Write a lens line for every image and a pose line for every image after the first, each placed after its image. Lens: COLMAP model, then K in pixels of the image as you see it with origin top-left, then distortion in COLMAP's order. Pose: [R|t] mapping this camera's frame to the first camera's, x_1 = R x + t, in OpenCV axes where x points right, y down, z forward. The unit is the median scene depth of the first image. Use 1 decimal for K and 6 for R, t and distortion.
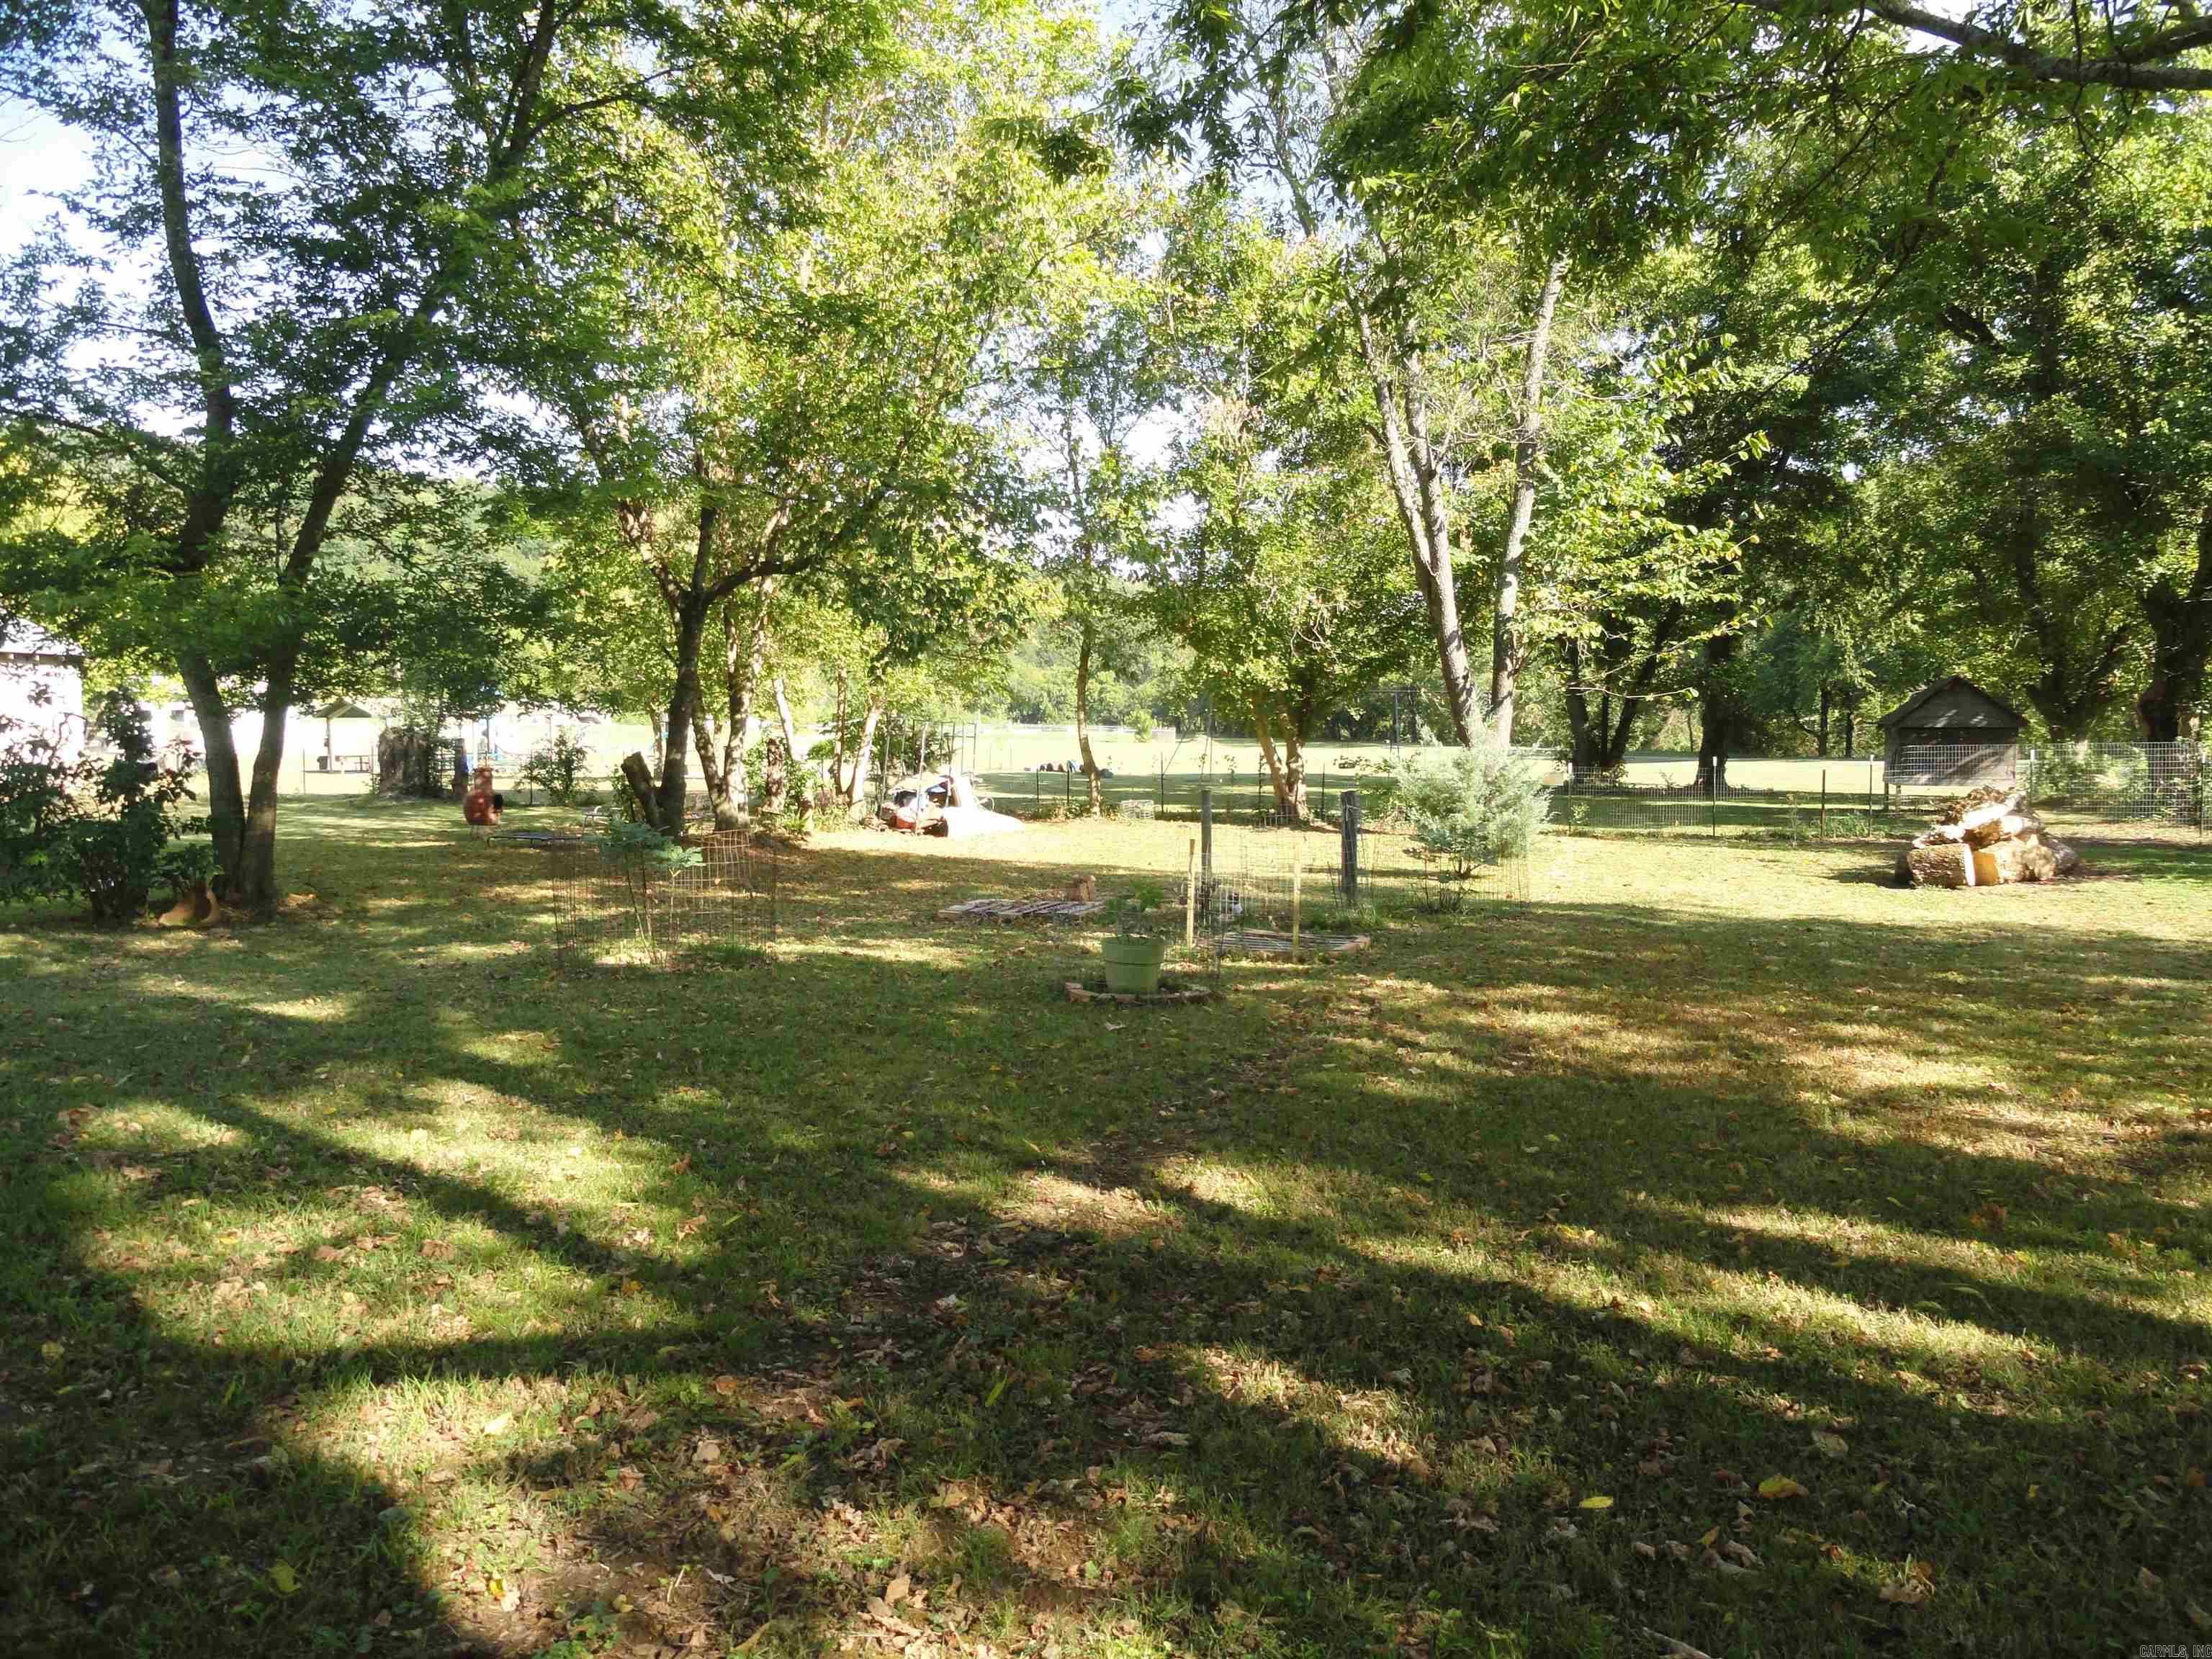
lens RADIAL K [[1541.1, 0, 1106.0], [0, 1541.1, 829.5], [0, 0, 1]] dist [-0.001891, 0.006159]
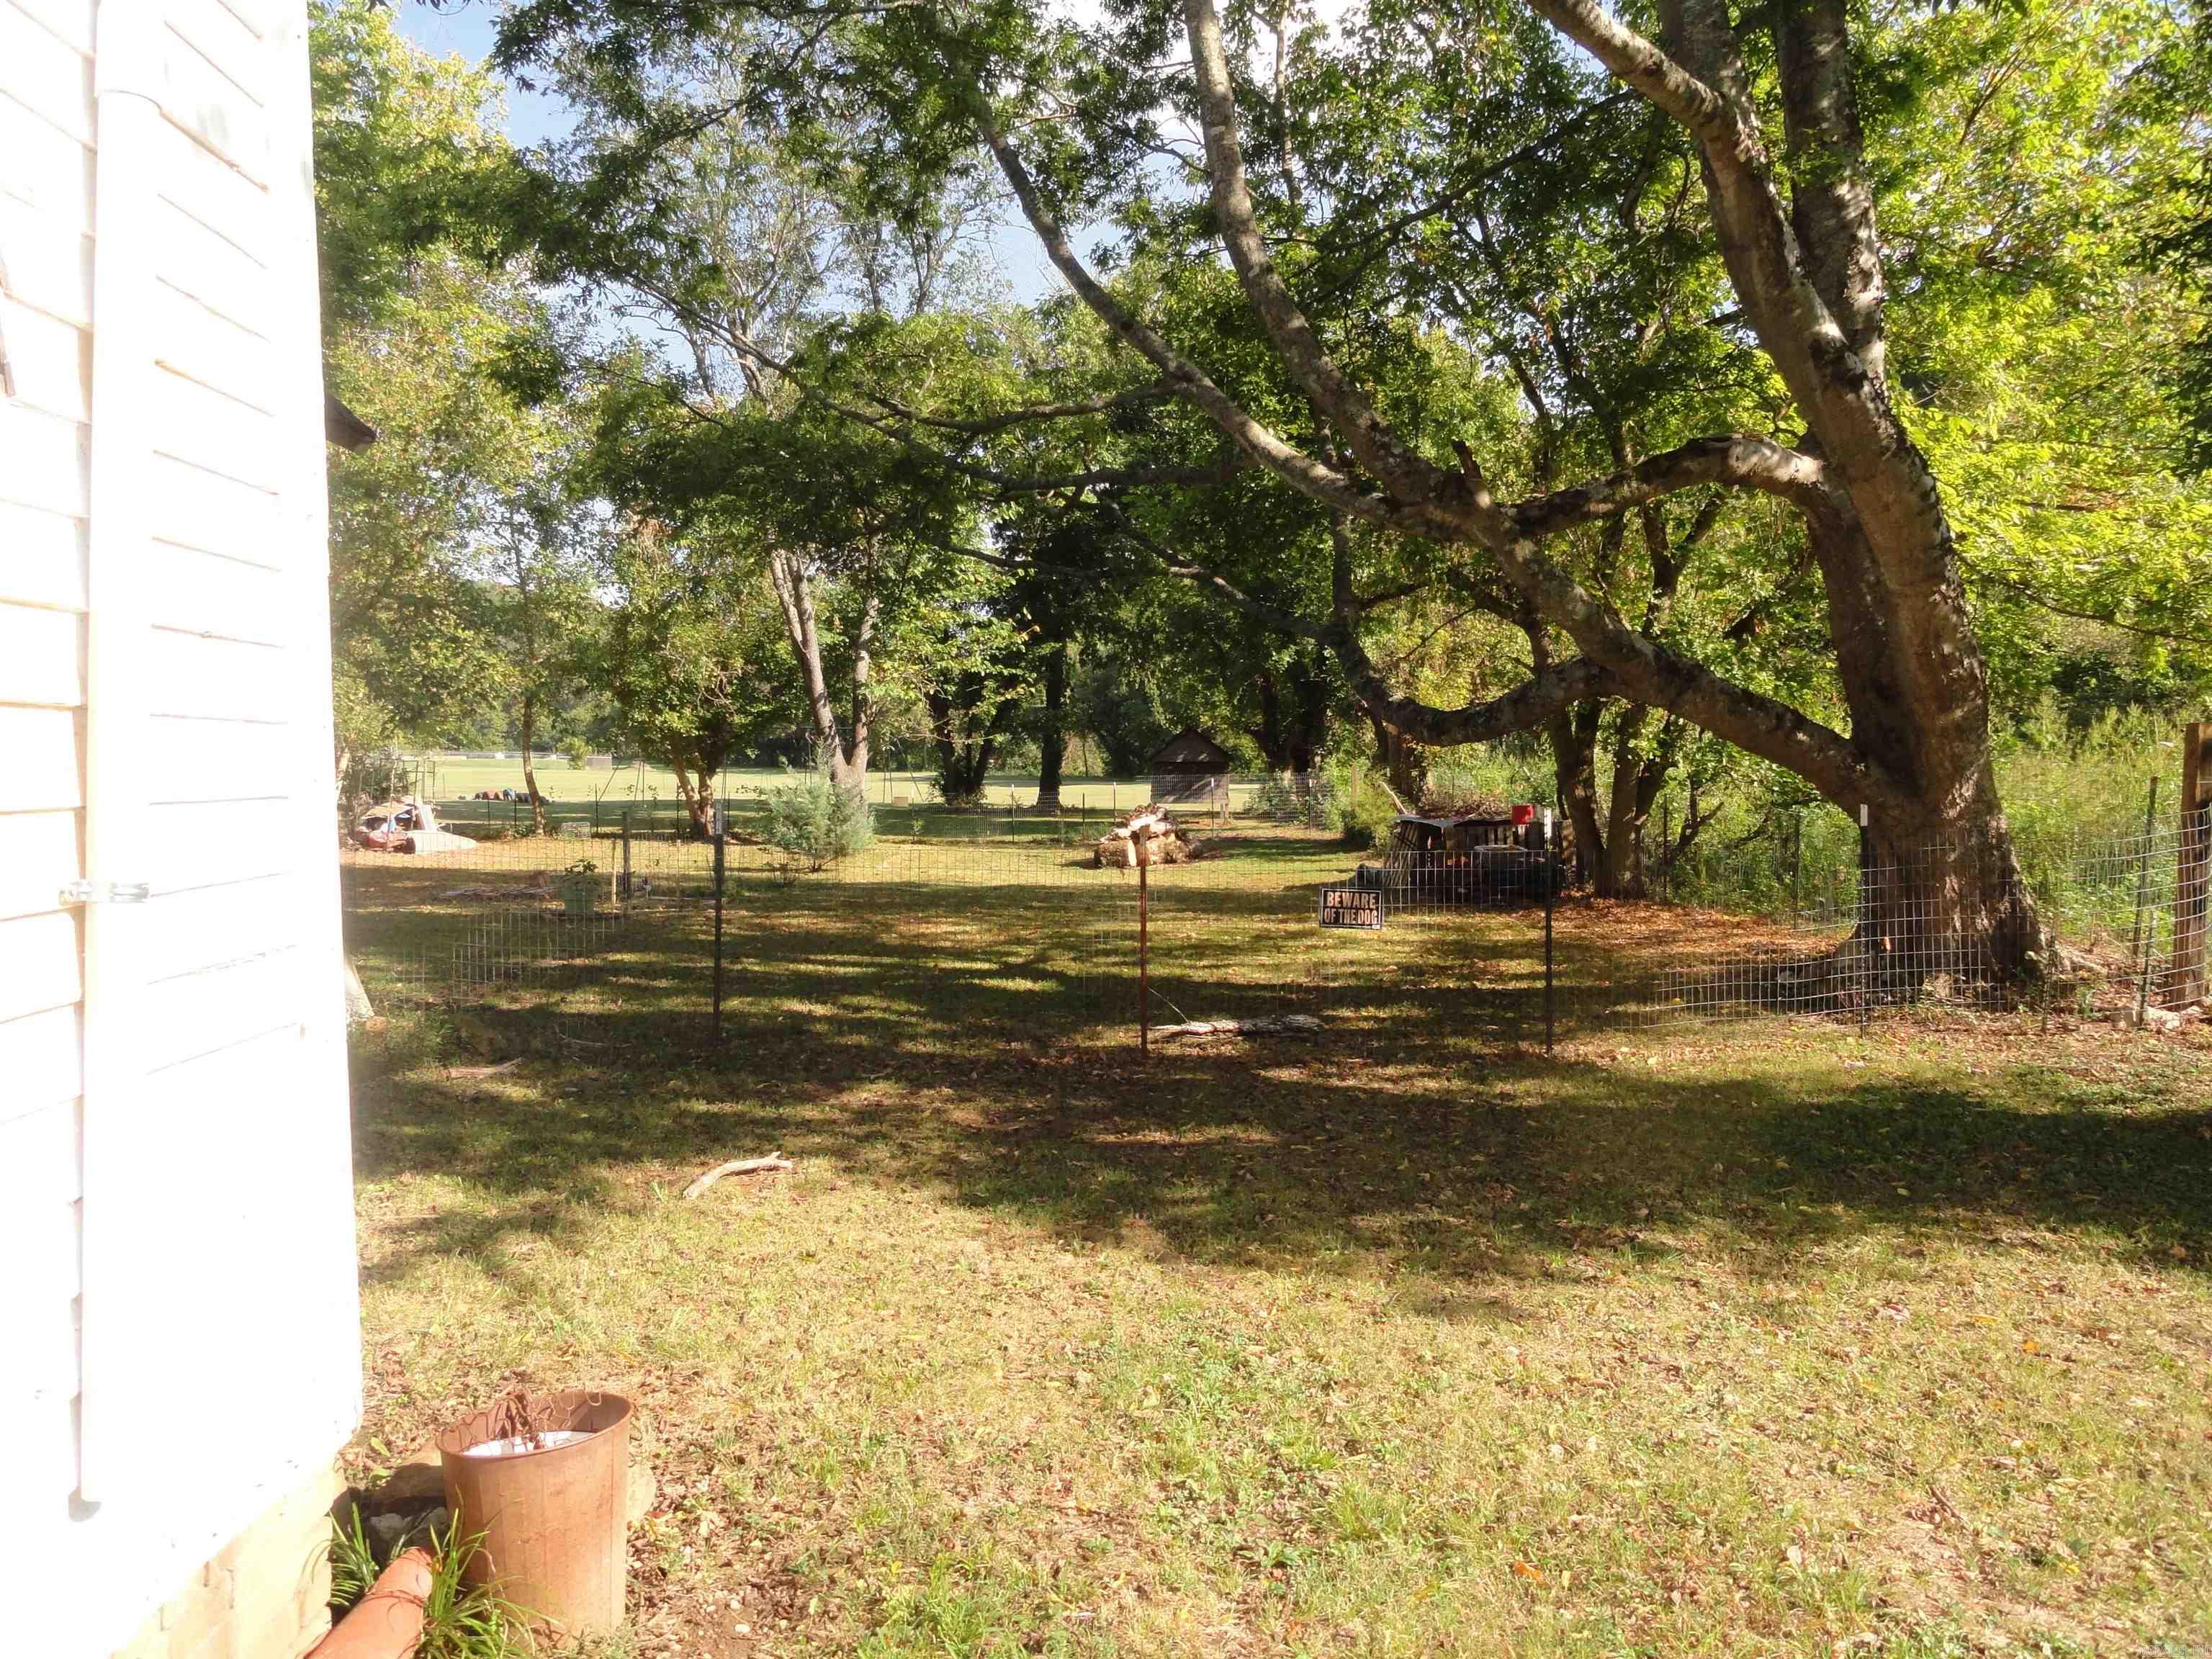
lens RADIAL K [[1591.1, 0, 1097.9], [0, 1591.1, 839.3], [0, 0, 1]] dist [0.029873, 0.001548]
pose [[0.942991, -0.018884, 0.332281, -0.017976], [0.022285, 0.999731, -0.006426, 0.020337], [-0.332070, 0.013464, 0.943159, -0.591966]]
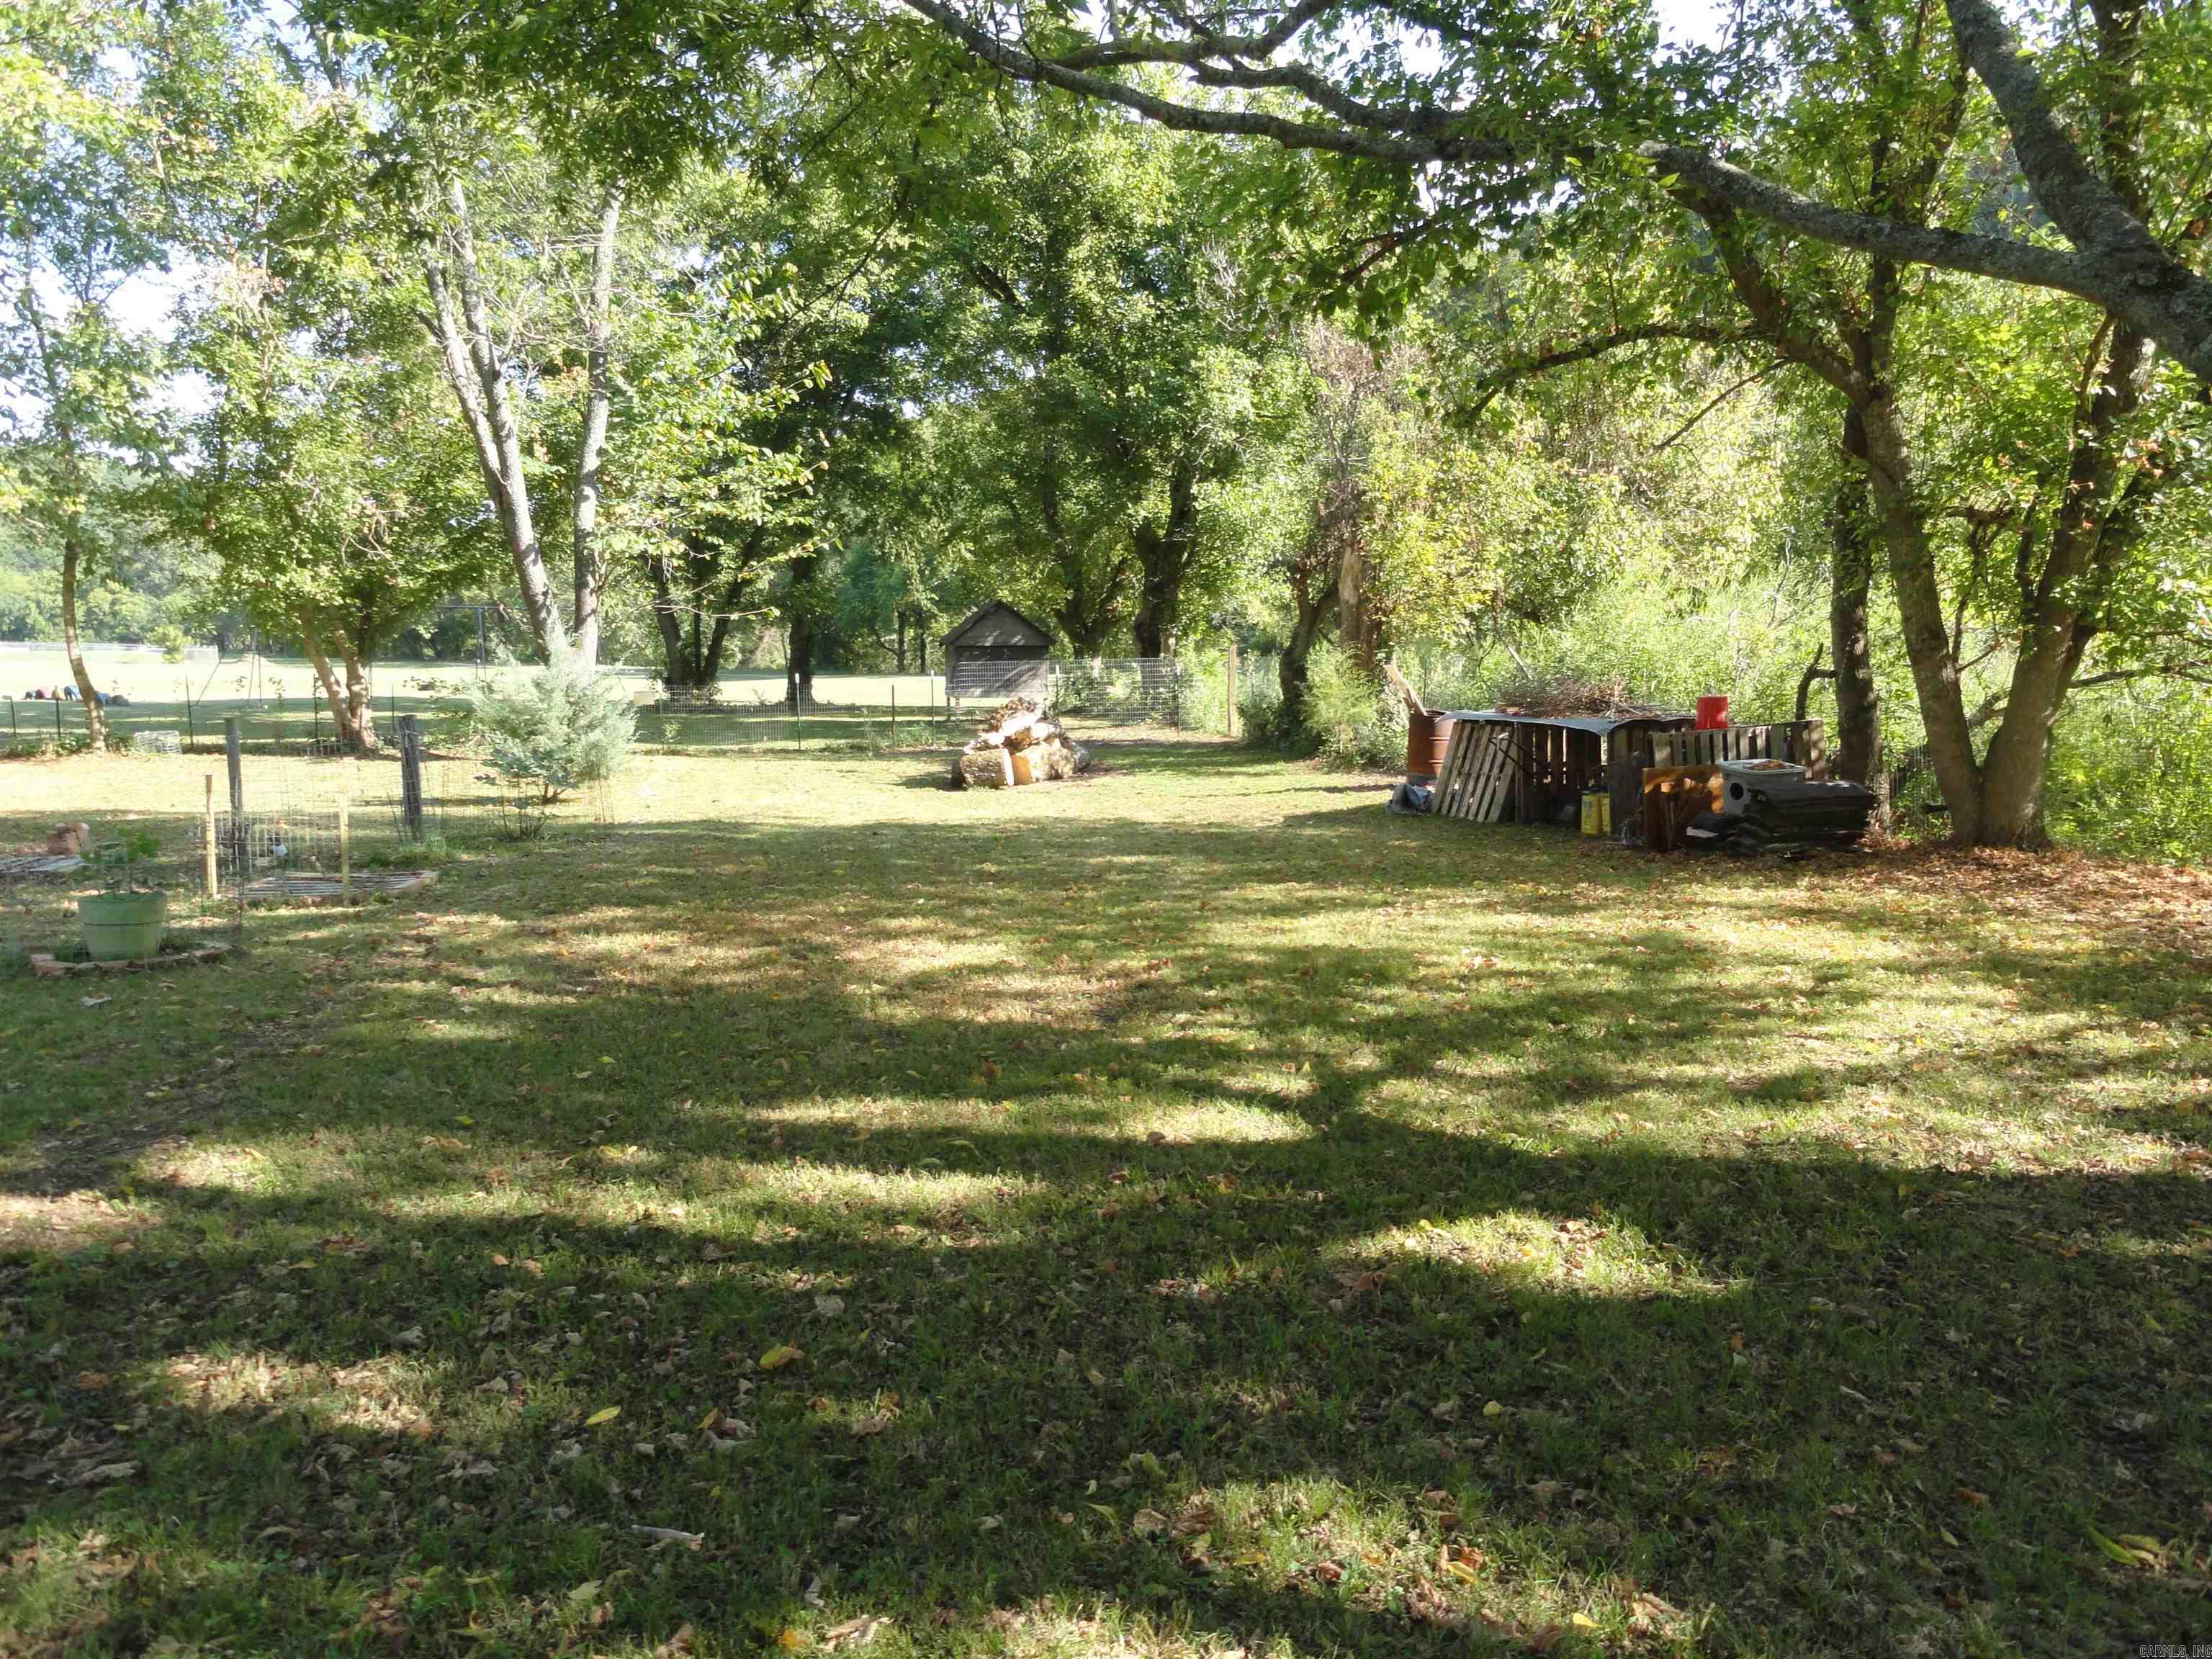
lens RADIAL K [[1546.2, 0, 1095.0], [0, 1546.2, 823.3], [0, 0, 1]] dist [0.002125, 0.002672]
pose [[0.849480, -0.060232, 0.524171, 0.015967], [0.034978, 0.997706, 0.057958, 0.000246], [-0.526460, -0.030900, 0.849638, -0.003797]]
